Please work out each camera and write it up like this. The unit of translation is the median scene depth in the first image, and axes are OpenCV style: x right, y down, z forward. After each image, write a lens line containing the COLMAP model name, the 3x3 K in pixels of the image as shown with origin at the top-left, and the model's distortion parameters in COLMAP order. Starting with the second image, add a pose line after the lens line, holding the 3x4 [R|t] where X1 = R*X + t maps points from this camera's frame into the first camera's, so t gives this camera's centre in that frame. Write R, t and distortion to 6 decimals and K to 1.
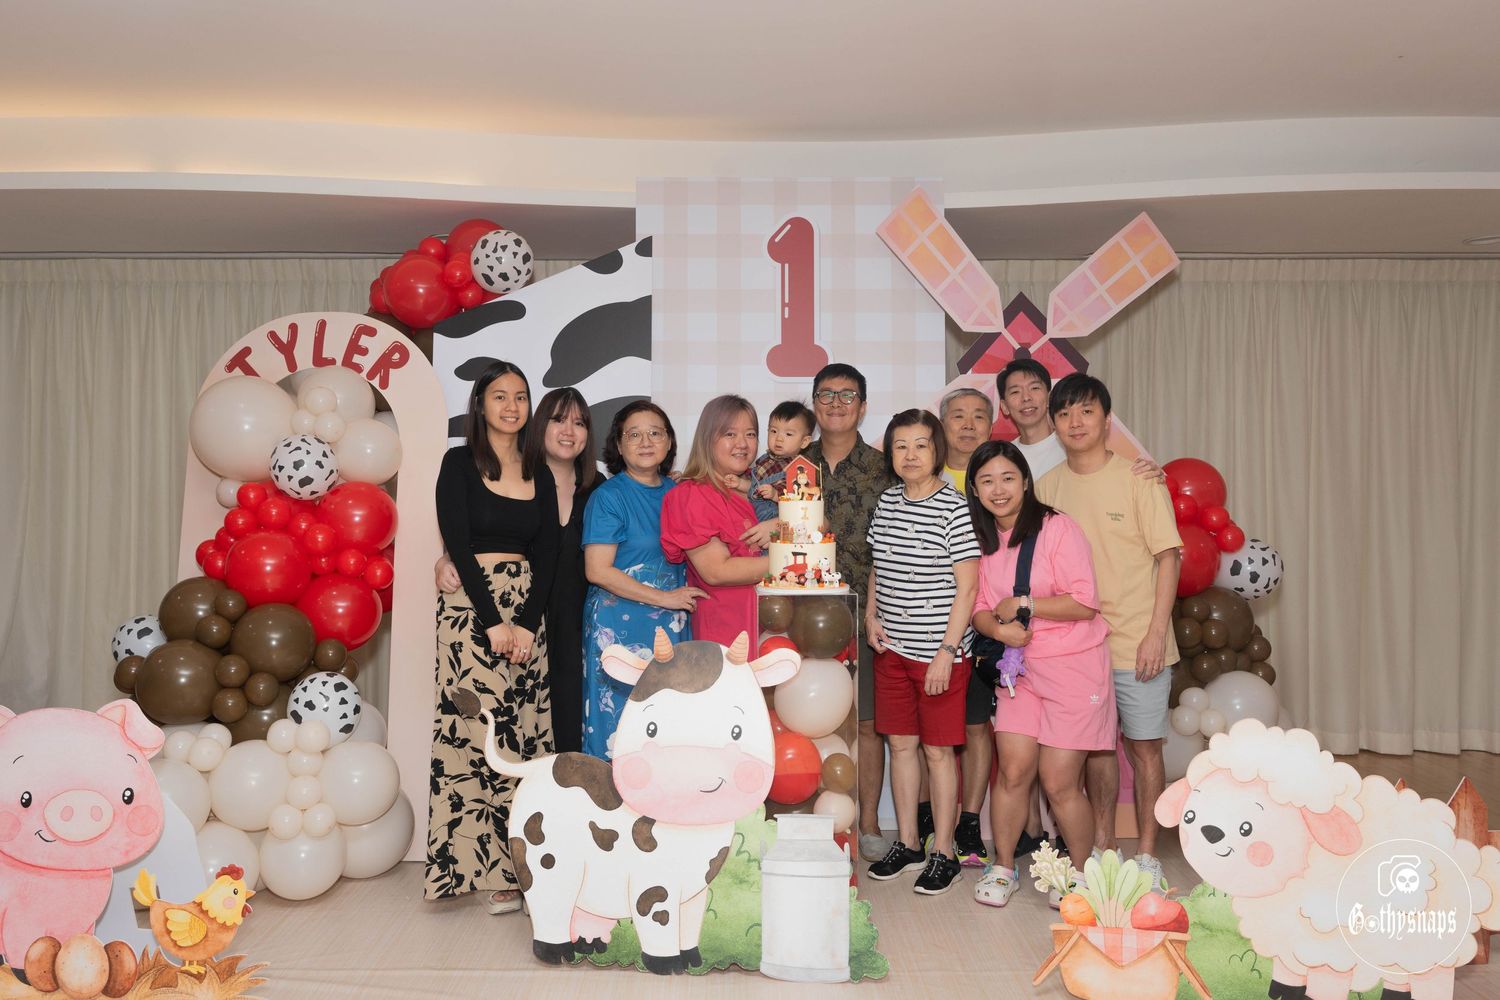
lens RADIAL K [[1230.7, 0, 750.0], [0, 1230.7, 500.0], [0, 0, 1]] dist [-0.002421, -0.008094]
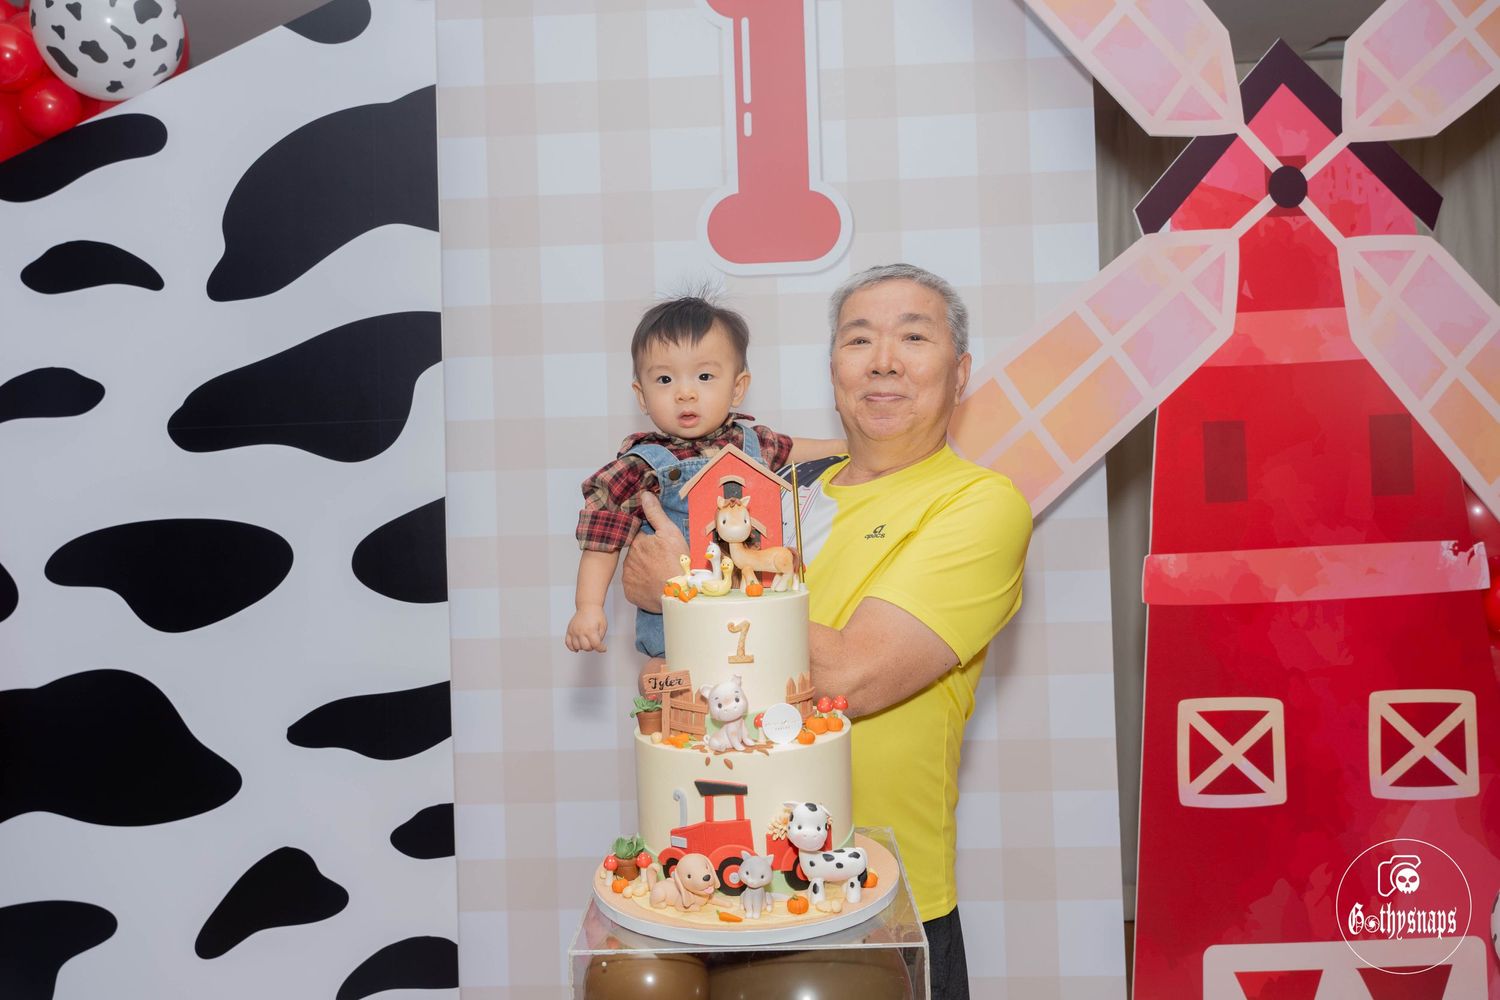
lens RADIAL K [[1193.0, 0, 750.0], [0, 1193.0, 500.0], [0, 0, 1]] dist [0.008377, -0.006891]
pose [[0.998359, -0.031836, -0.047606, 0.055467], [0.033252, 0.999019, 0.029256, -0.028623], [0.046627, -0.030791, 0.998438, 0.643466]]
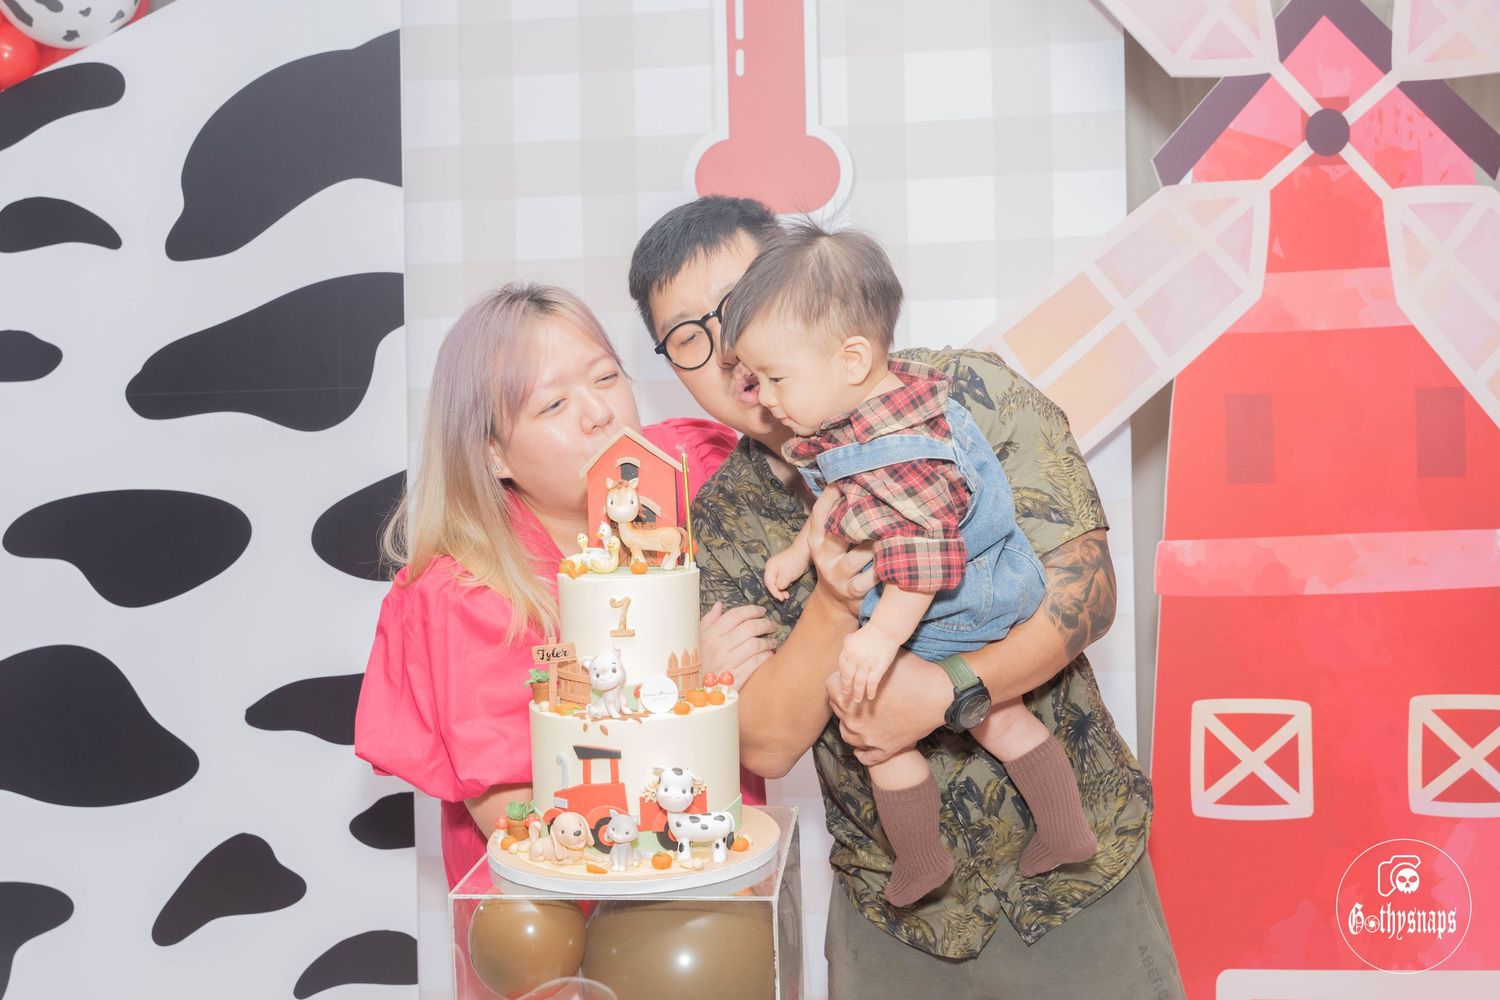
lens RADIAL K [[1511.5, 0, 750.0], [0, 1511.5, 500.0], [0, 0, 1]] dist [0.000823, 0.023998]
pose [[0.991188, -0.019658, -0.130994, 0.114720], [0.026321, 0.998436, 0.049328, -0.033232], [0.129819, -0.052342, 0.990155, 0.564311]]
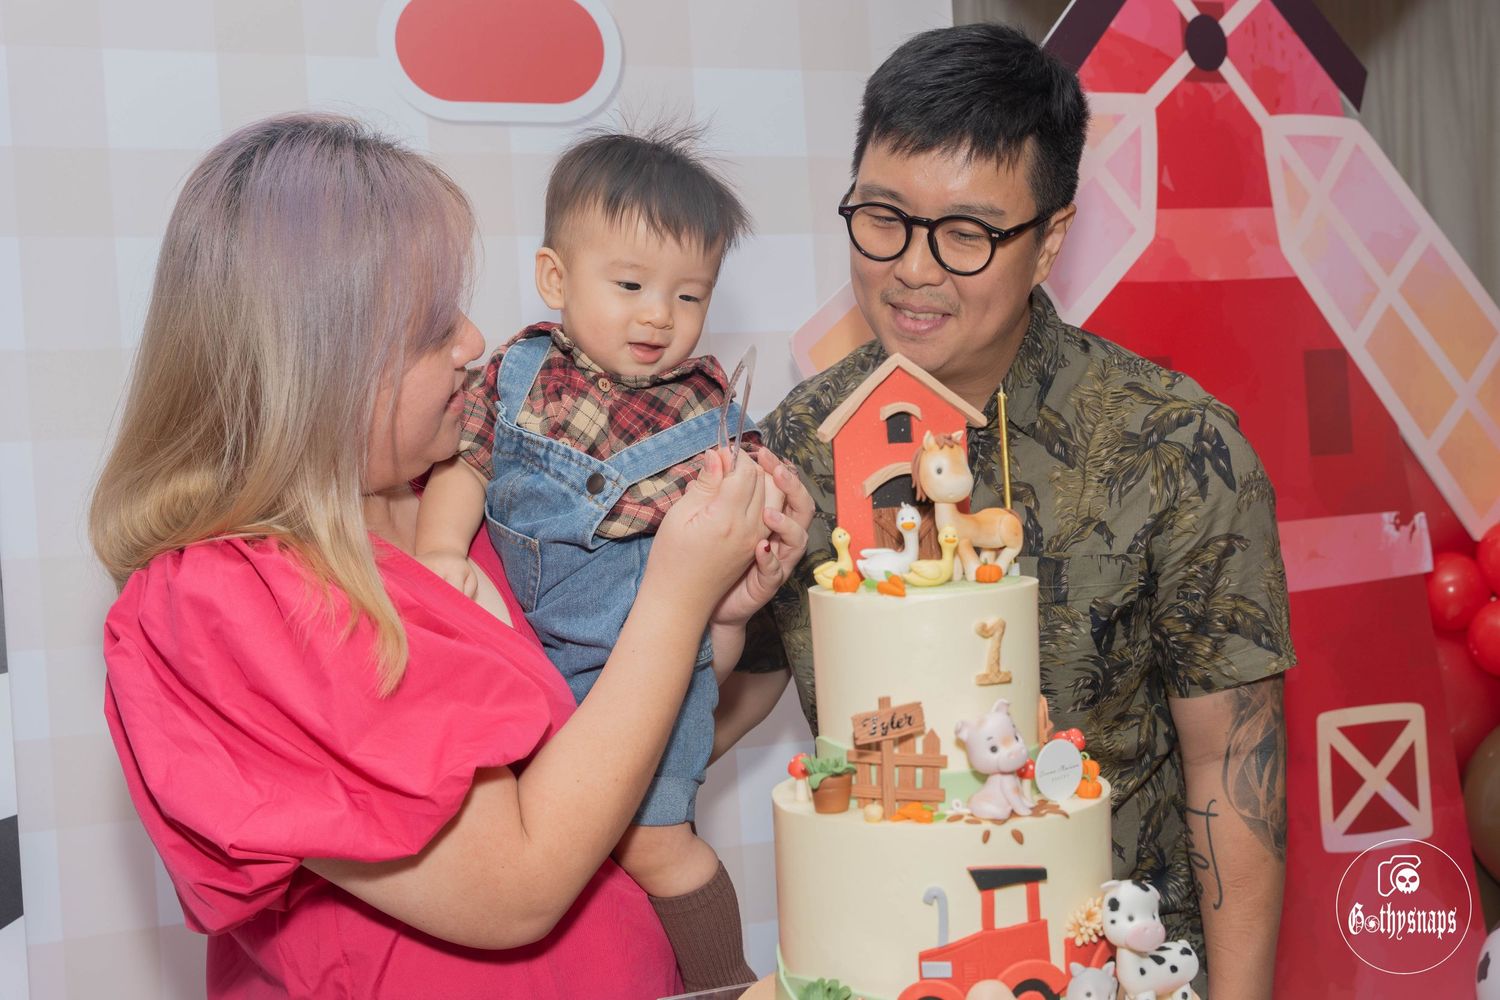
lens RADIAL K [[1859.5, 0, 750.0], [0, 1859.5, 500.0], [0, 0, 1]] dist [0.005541, 0.019912]
pose [[0.926117, -0.059766, 0.372473, -0.087803], [0.051204, 0.998148, 0.032848, -0.022093], [-0.373746, -0.011349, 0.927462, 0.670607]]
